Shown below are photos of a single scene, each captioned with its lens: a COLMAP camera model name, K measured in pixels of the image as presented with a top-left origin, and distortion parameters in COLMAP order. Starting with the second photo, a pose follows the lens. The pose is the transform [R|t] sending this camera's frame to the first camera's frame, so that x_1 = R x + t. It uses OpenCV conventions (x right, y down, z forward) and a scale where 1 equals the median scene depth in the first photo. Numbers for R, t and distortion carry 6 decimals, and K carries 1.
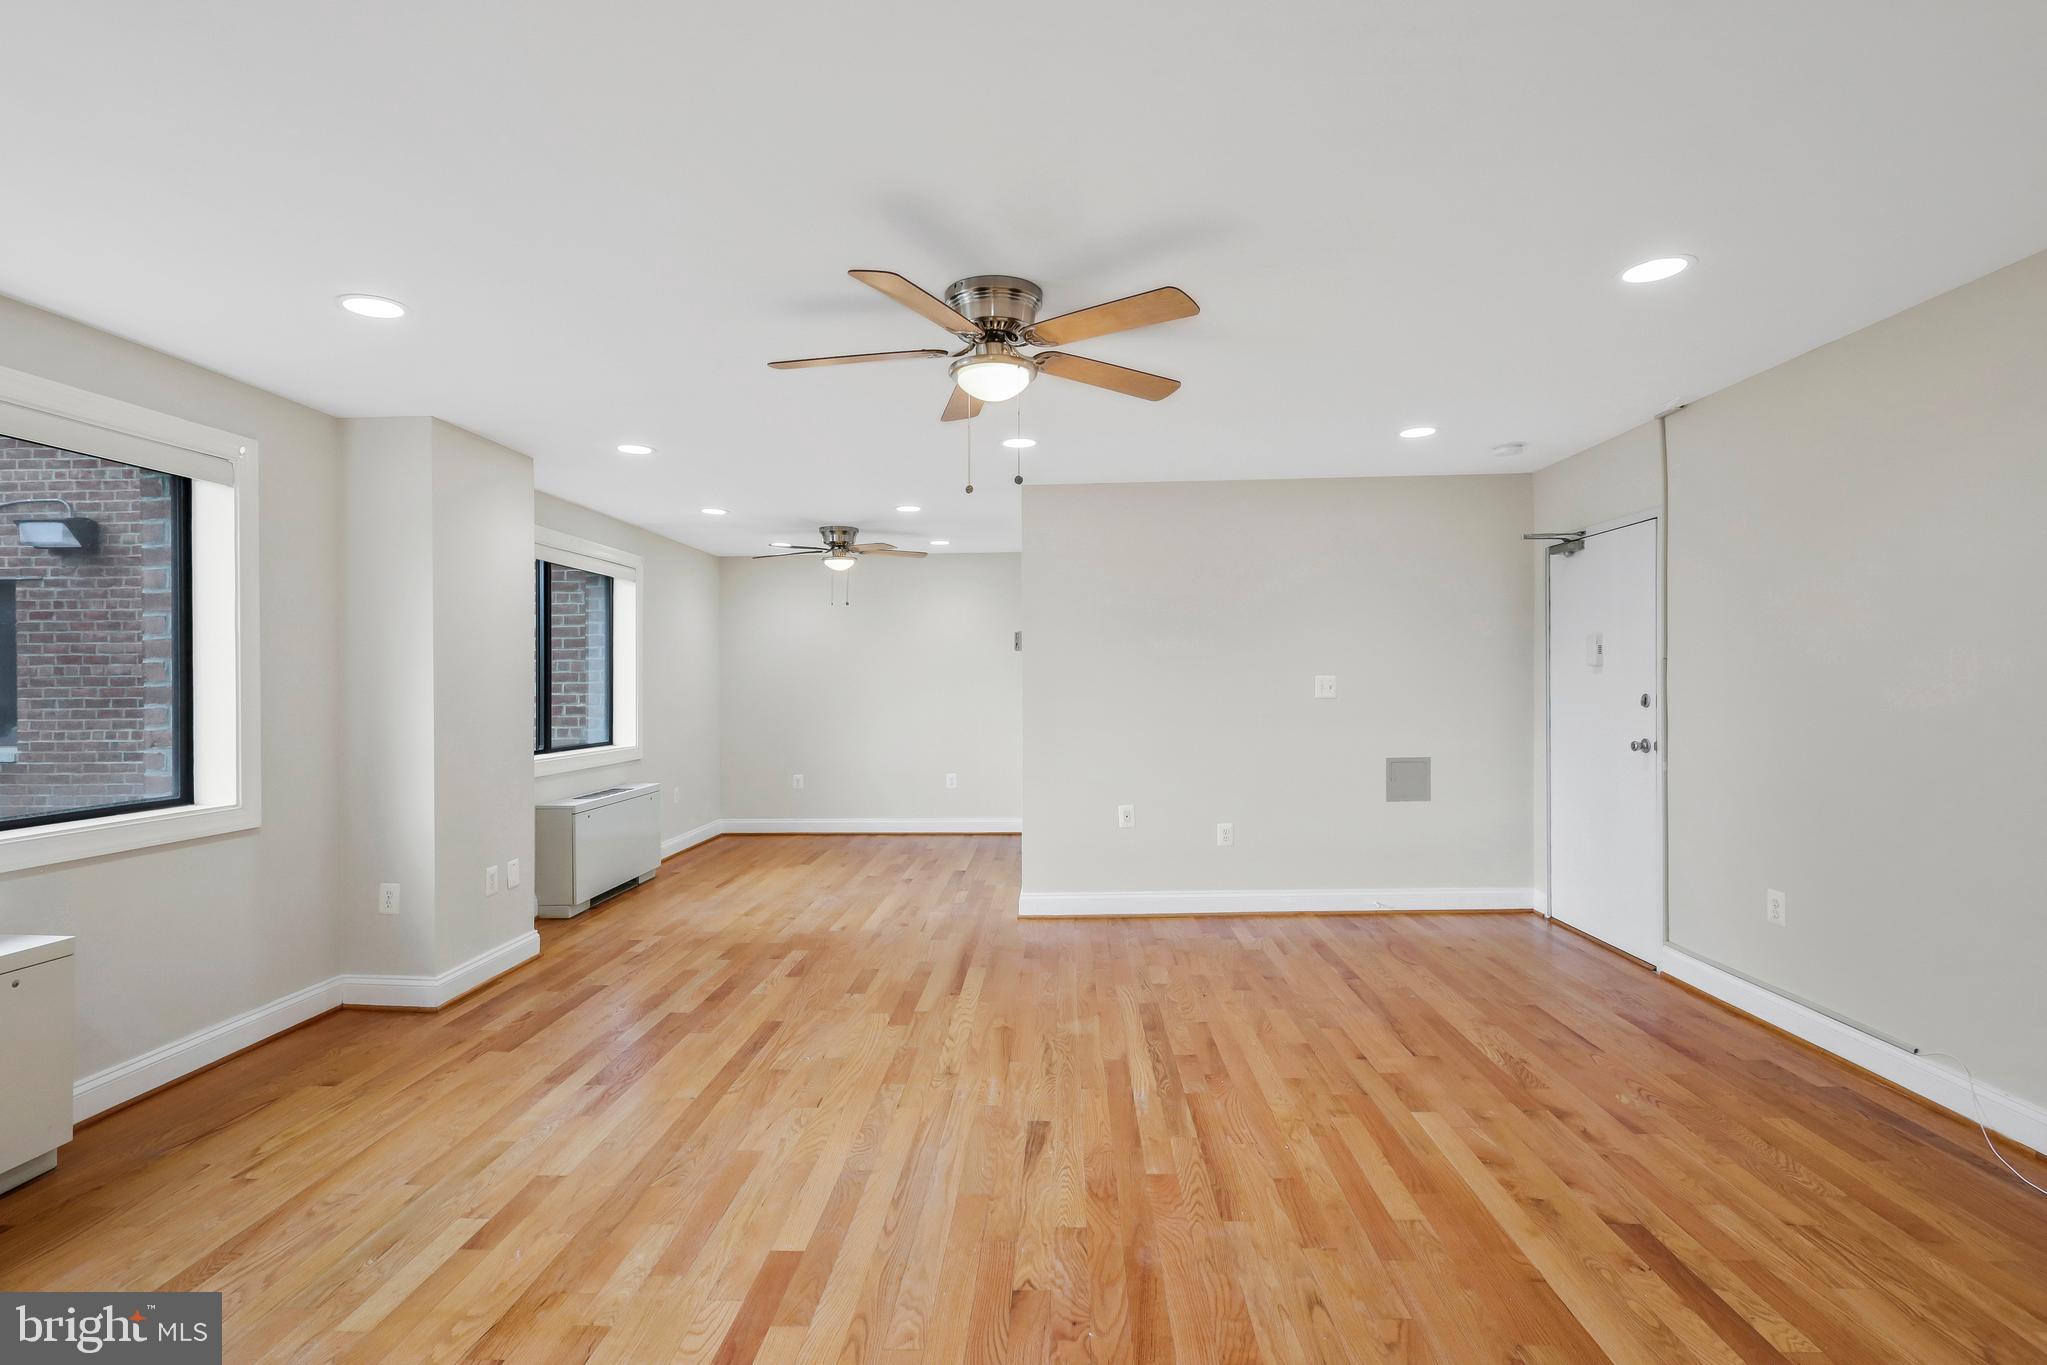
lens RADIAL K [[947.7, 0, 1023.5], [0, 947.7, 682.5], [0, 0, 1]] dist [-0.001960, -0.000100]
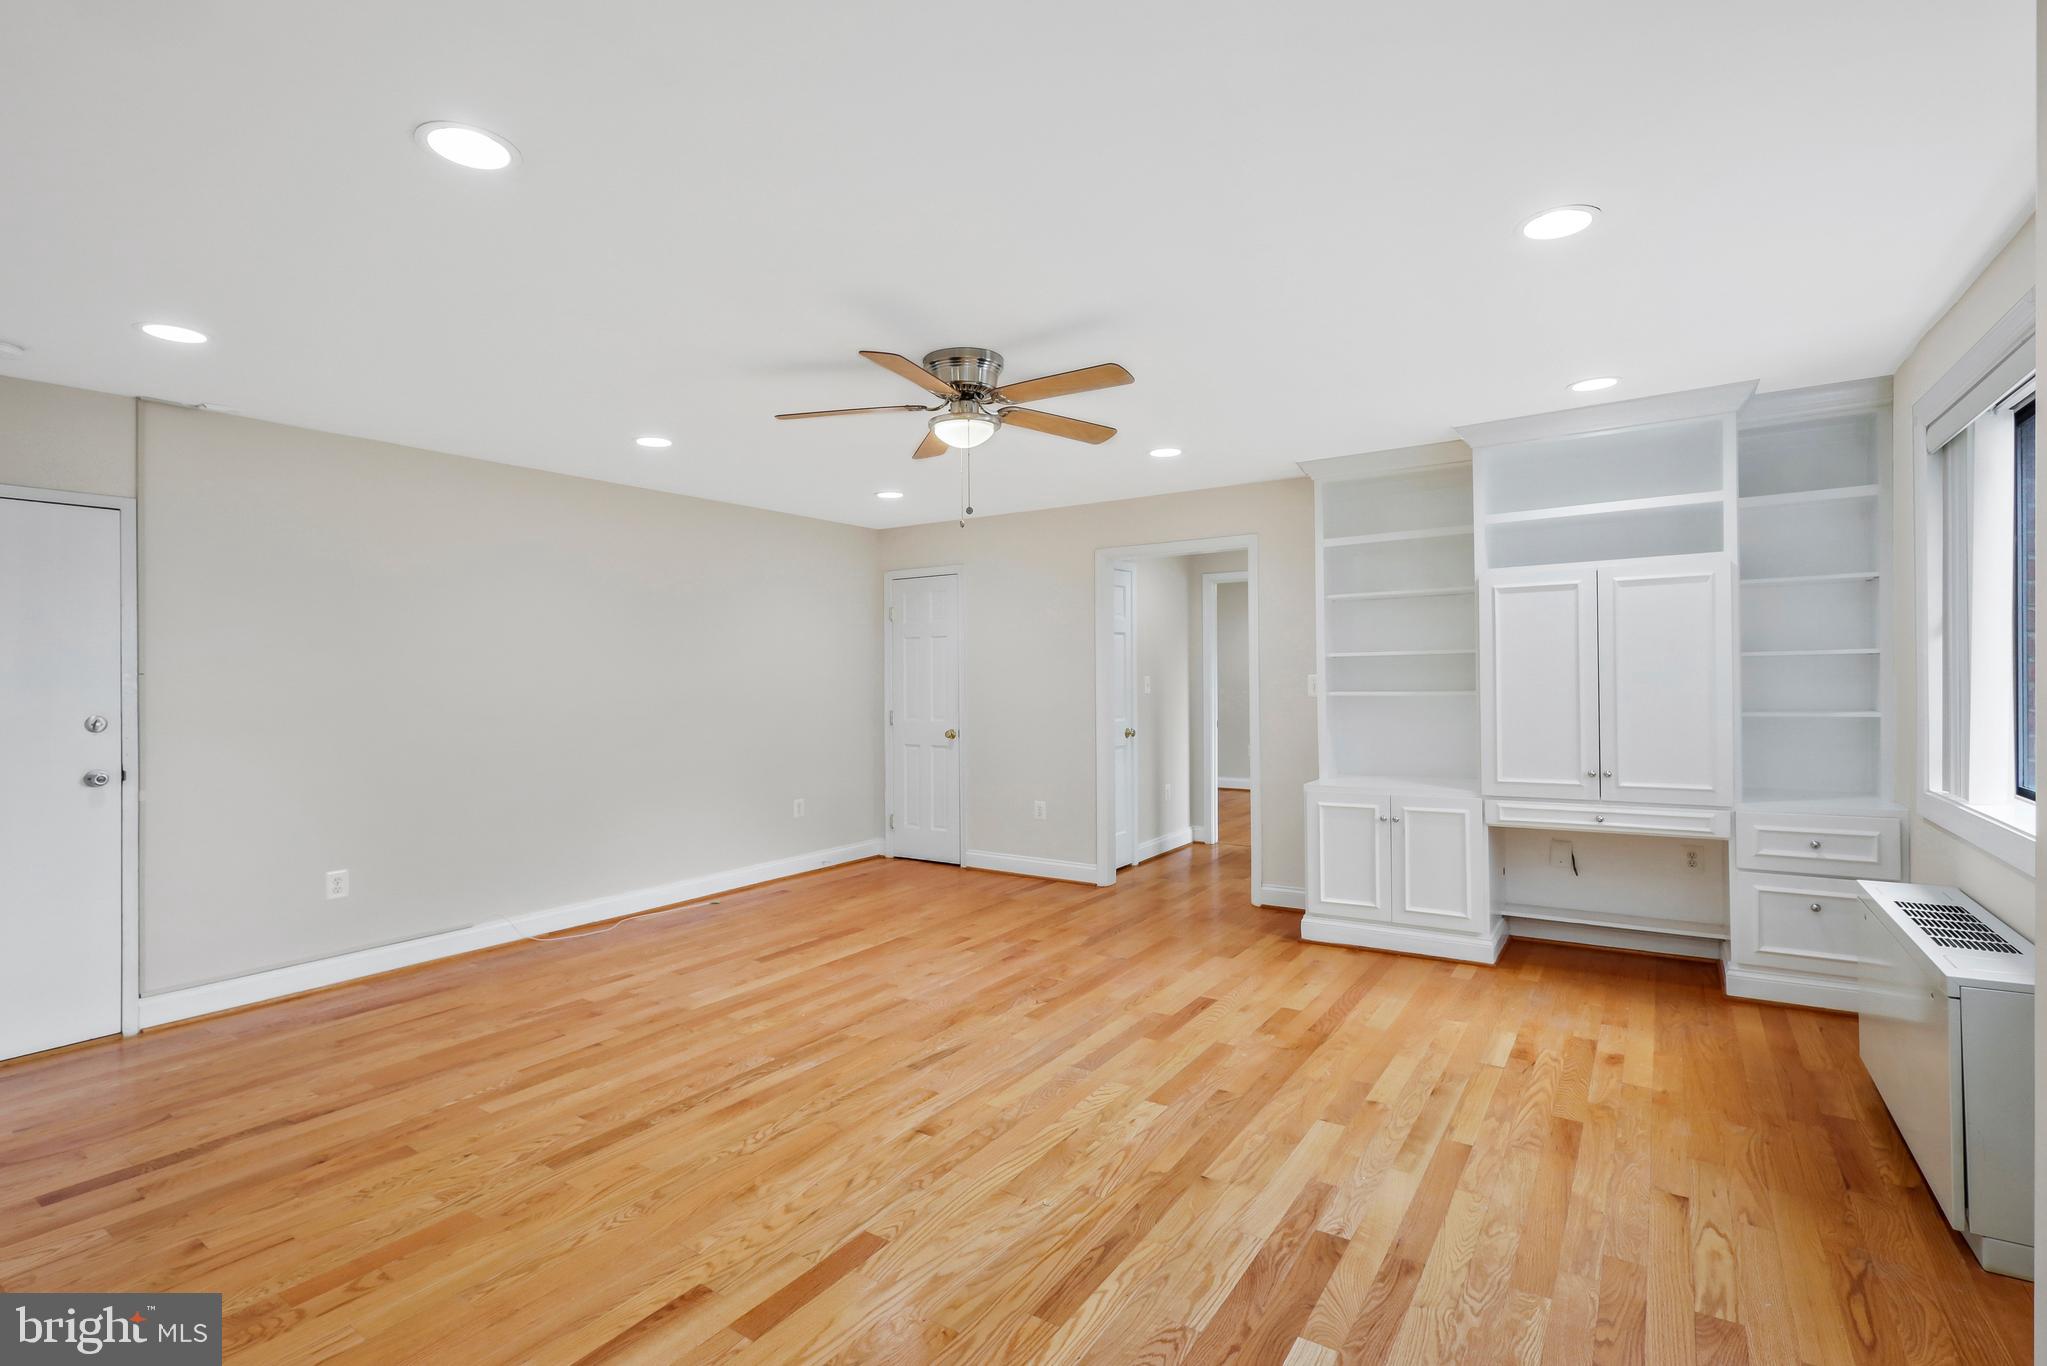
lens RADIAL K [[942.2, 0, 1013.7], [0, 942.2, 694.7], [0, 0, 1]] dist [0.002495, -0.000082]
pose [[-0.846829, 0.010730, 0.531757, -0.544304], [0.018284, 0.999793, 0.008942, 0.006485], [-0.531551, 0.017295, -0.846850, 1.486869]]
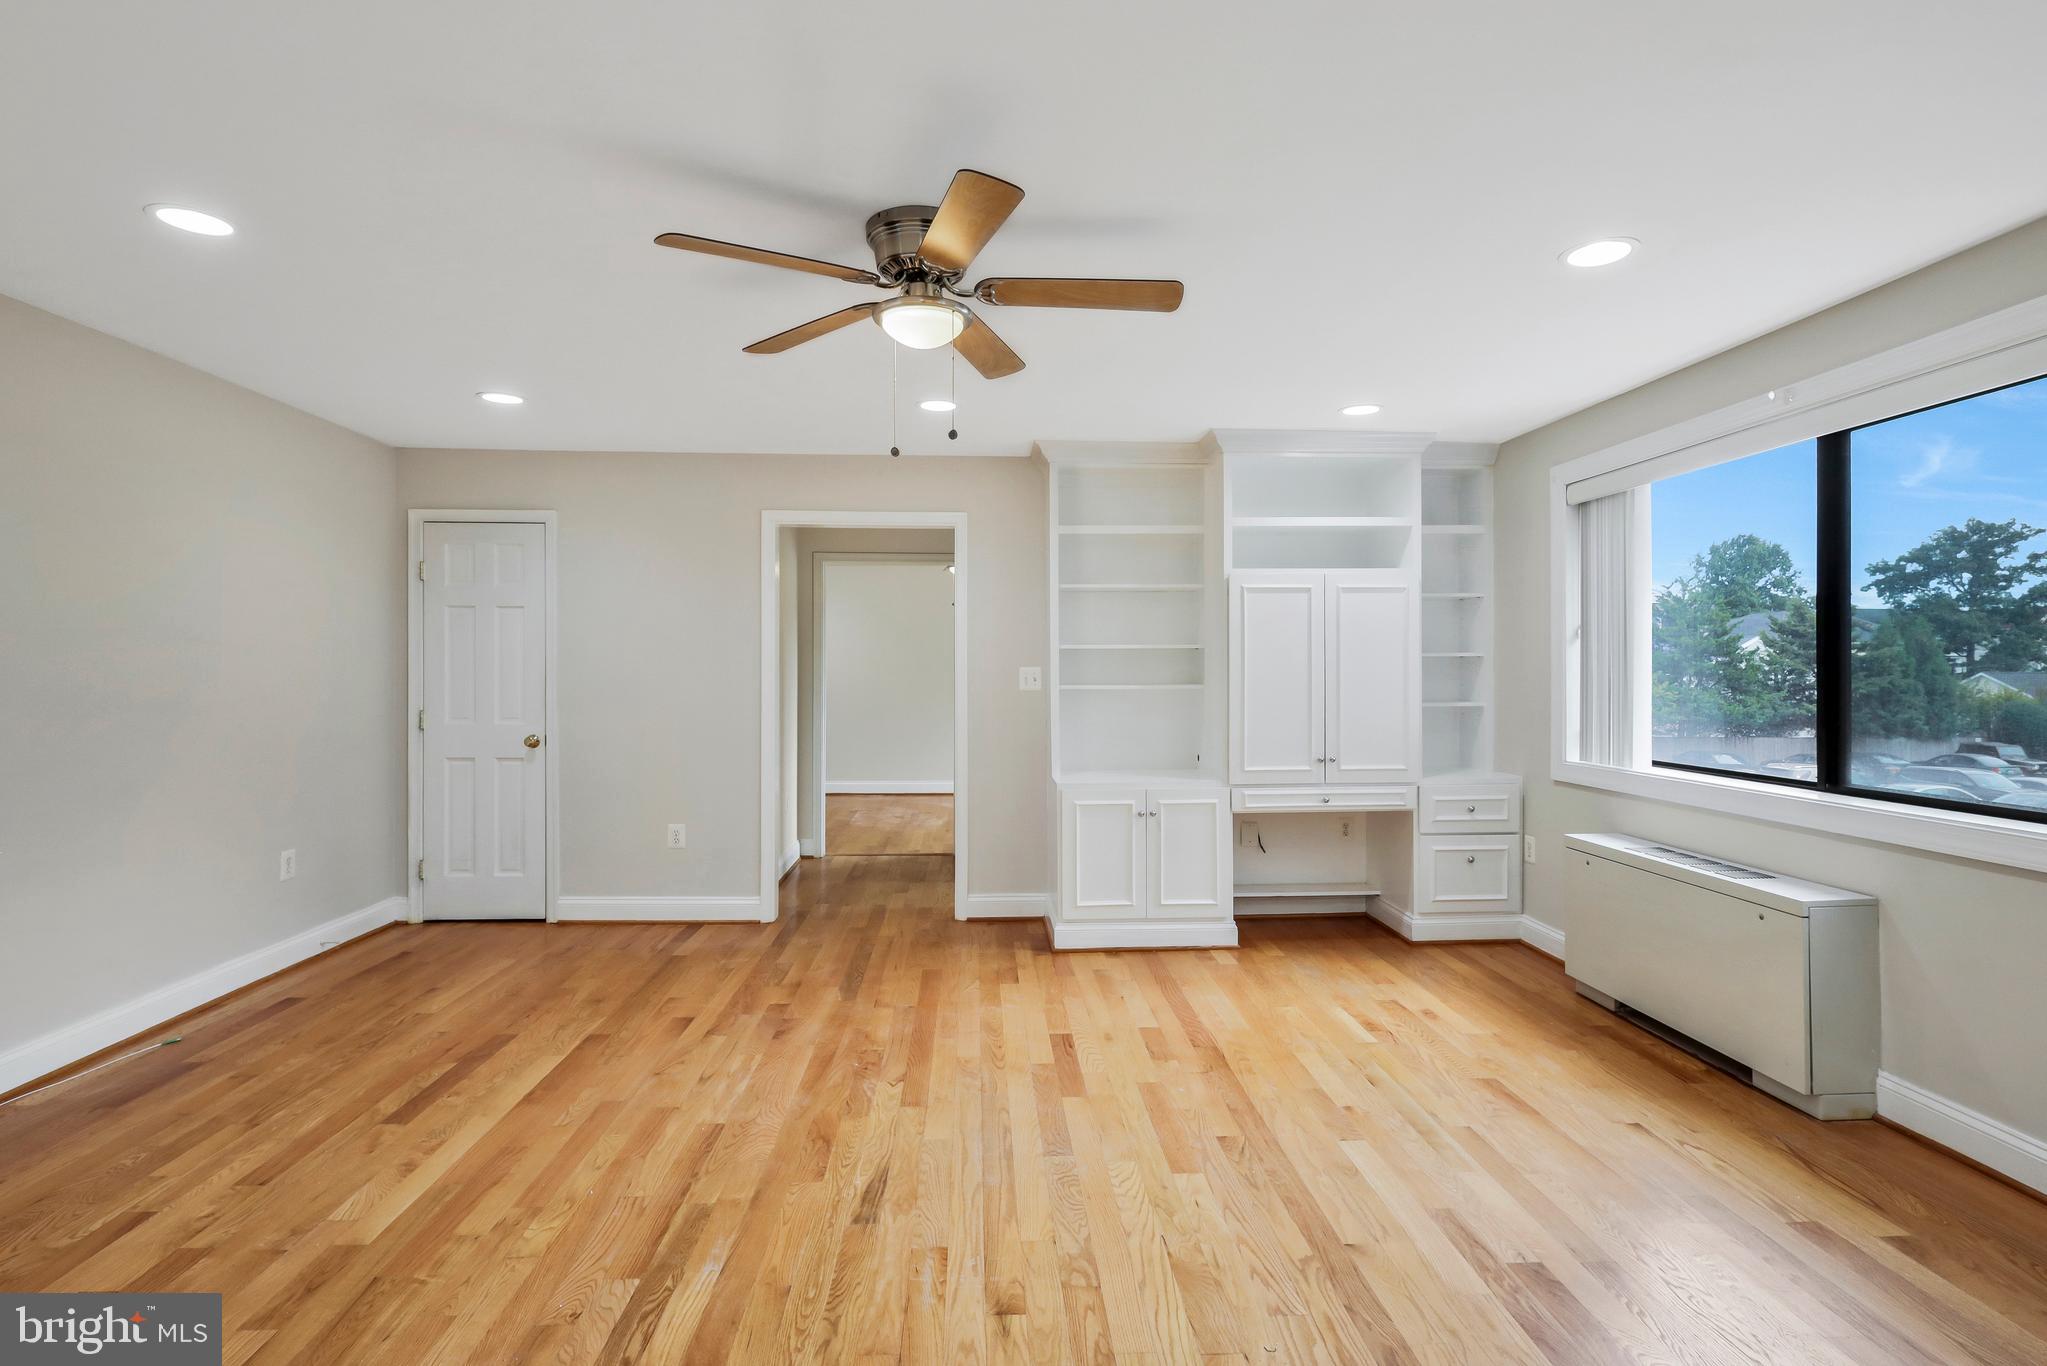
lens RADIAL K [[980.9, 0, 1003.1], [0, 980.9, 674.3], [0, 0, 1]] dist [0.000074, -0.000195]
pose [[-0.997527, 0.008398, -0.069783, -0.035218], [0.008331, 0.999965, 0.001249, 0.005932], [0.069791, 0.000665, -0.997561, 1.436225]]
